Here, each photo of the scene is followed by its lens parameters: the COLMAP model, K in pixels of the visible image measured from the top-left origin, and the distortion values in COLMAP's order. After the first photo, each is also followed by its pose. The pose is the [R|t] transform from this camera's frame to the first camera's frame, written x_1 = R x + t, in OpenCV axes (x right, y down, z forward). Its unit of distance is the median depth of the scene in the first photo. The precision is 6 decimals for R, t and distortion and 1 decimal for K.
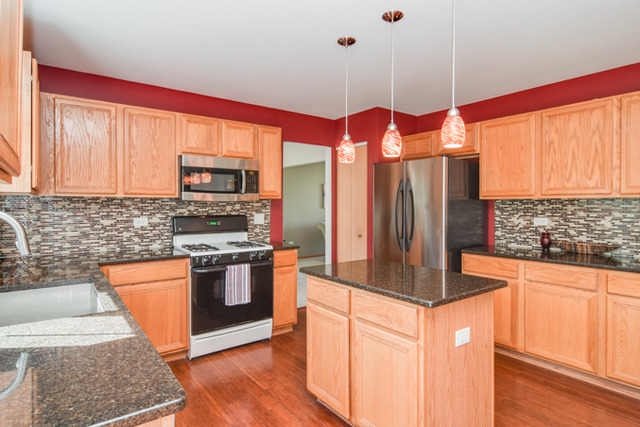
lens RADIAL K [[339.0, 0, 320.0], [0, 339.0, 213.5], [0, 0, 1]] dist [-0.043182, -0.000314]
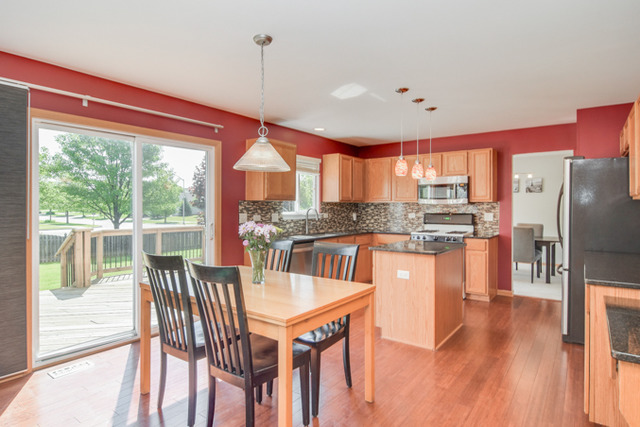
lens RADIAL K [[361.1, 0, 320.0], [0, 361.1, 213.5], [0, 0, 1]] dist [-0.001509, 0.000047]
pose [[0.265677, 0.017230, -0.963908, 1.129767], [-0.026321, 0.999597, 0.010613, 0.005406], [0.963703, 0.022551, 0.266023, -0.007611]]
